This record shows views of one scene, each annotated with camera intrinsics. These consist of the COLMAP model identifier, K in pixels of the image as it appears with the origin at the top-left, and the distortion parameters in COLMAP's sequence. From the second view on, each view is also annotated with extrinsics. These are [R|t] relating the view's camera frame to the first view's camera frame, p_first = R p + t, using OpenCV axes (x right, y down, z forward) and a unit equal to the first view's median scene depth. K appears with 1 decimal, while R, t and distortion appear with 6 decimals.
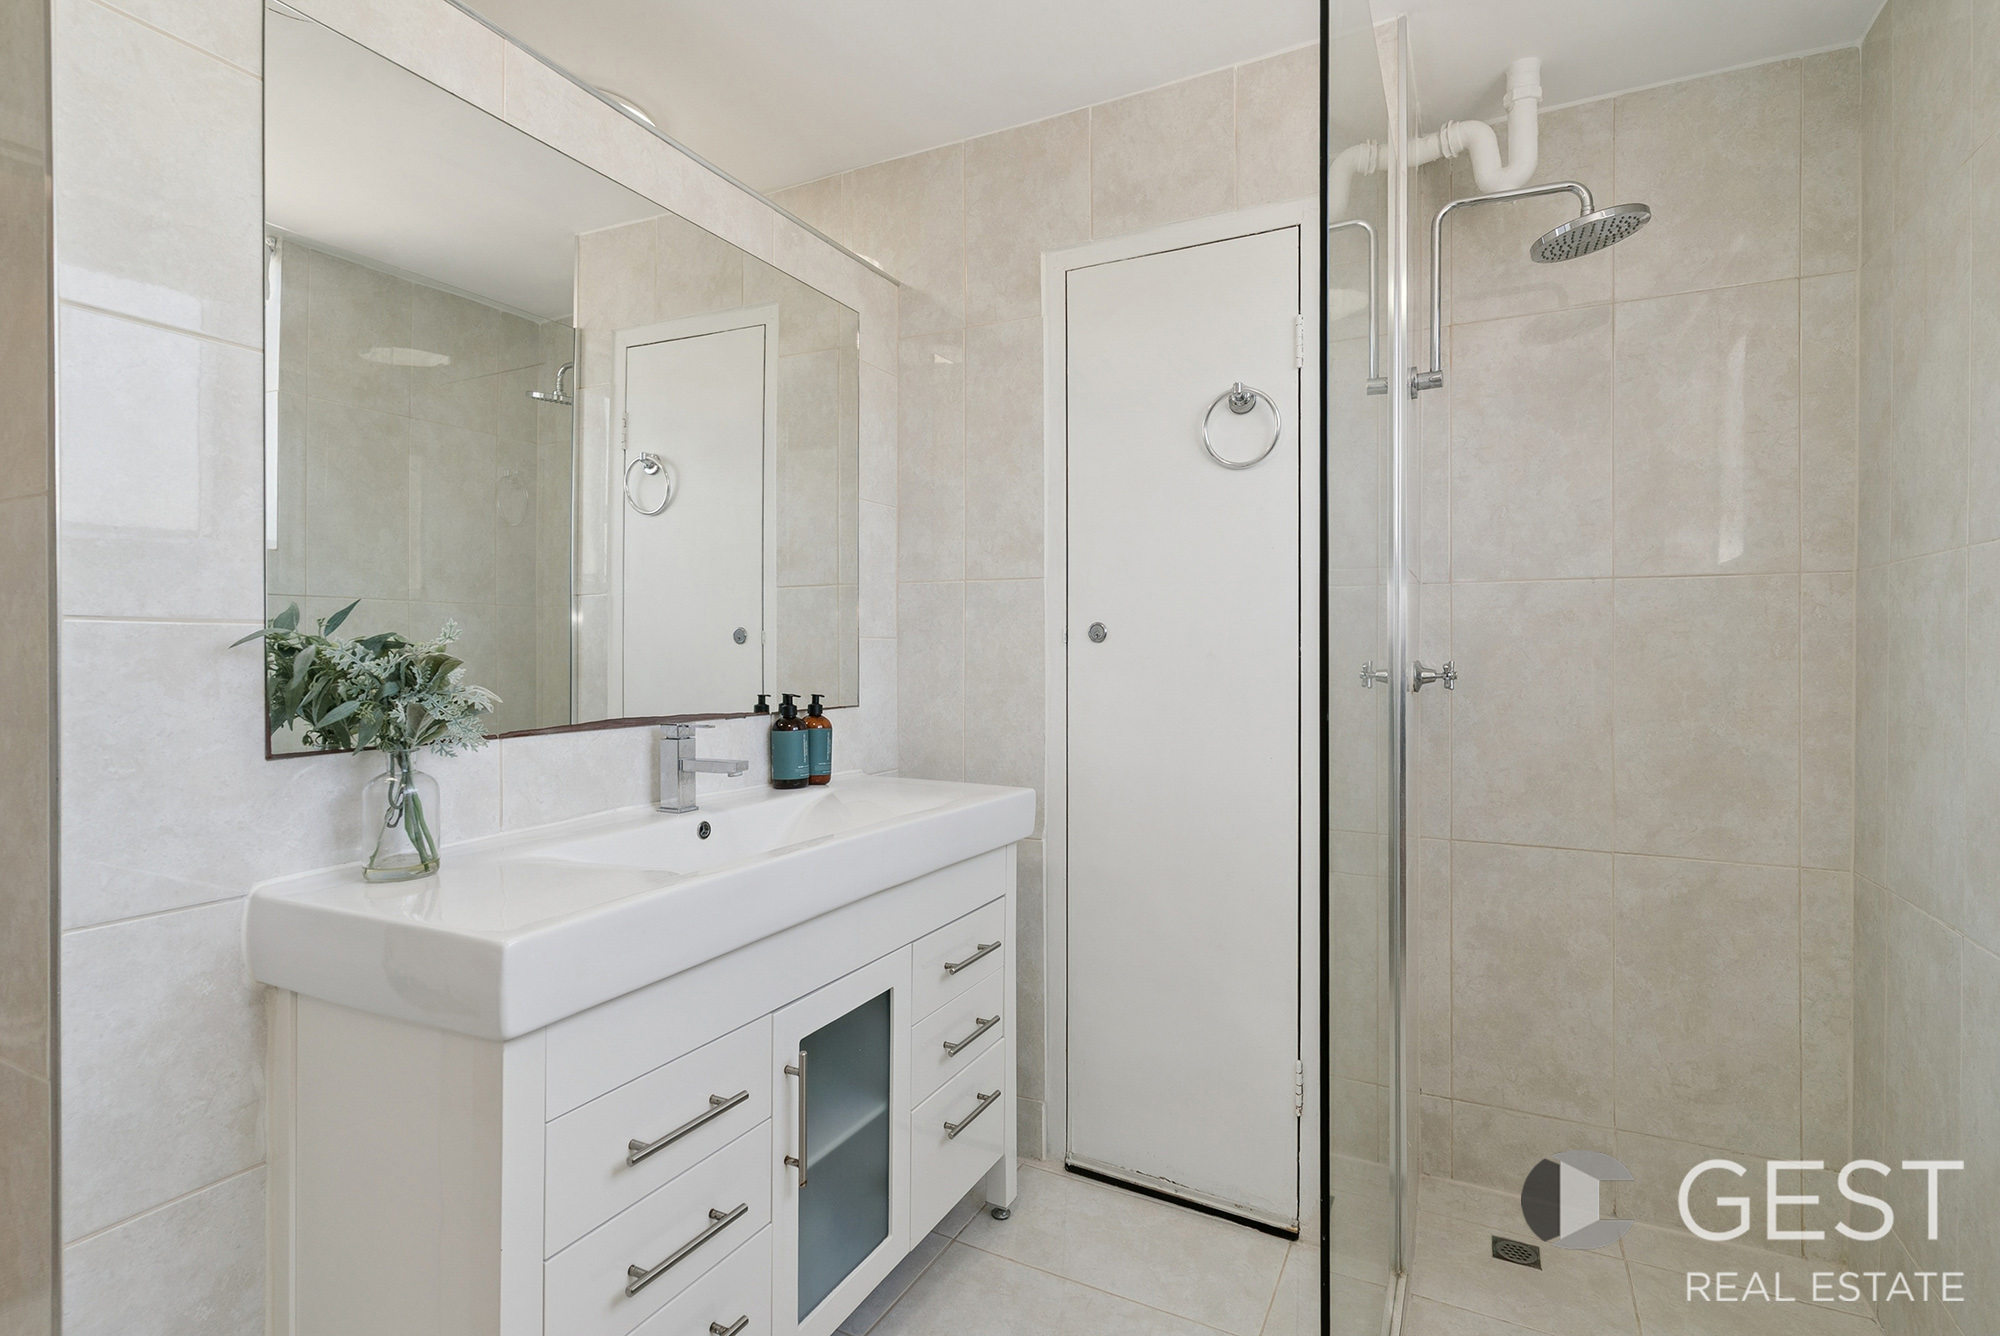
lens RADIAL K [[953.7, 0, 1002.5], [0, 953.7, 656.9], [0, 0, 1]] dist [0.001963, -0.000083]
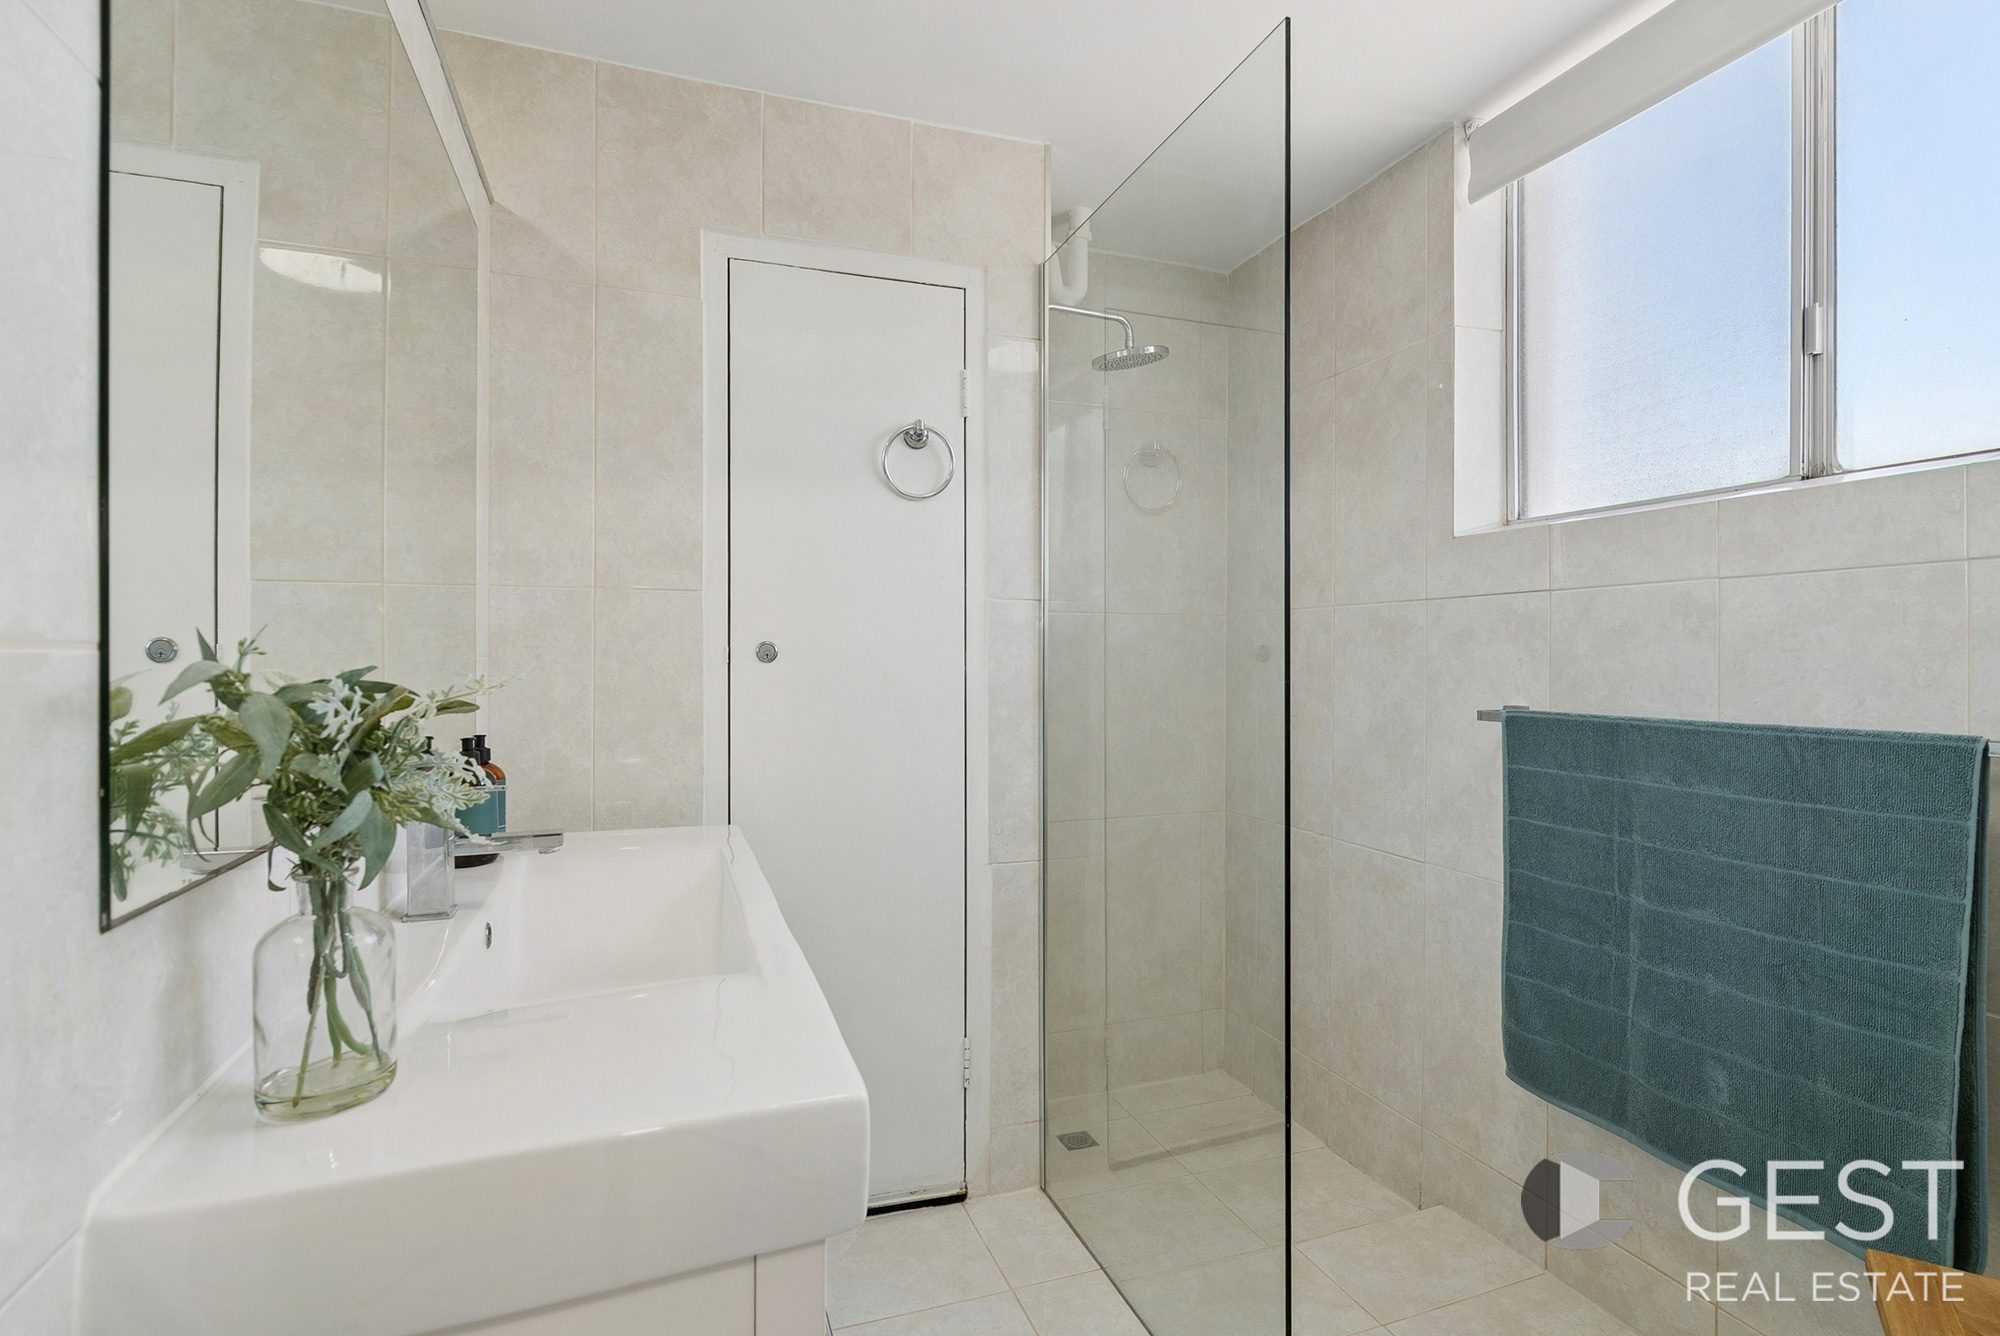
lens RADIAL K [[953.7, 0, 997.9], [0, 953.7, 665.4], [0, 0, 1]] dist [0.001963, -0.000083]
pose [[0.694393, -0.005731, 0.719573, -0.444654], [0.006140, 0.999979, 0.002039, -0.013749], [-0.719570, 0.003003, 0.694414, 0.189525]]
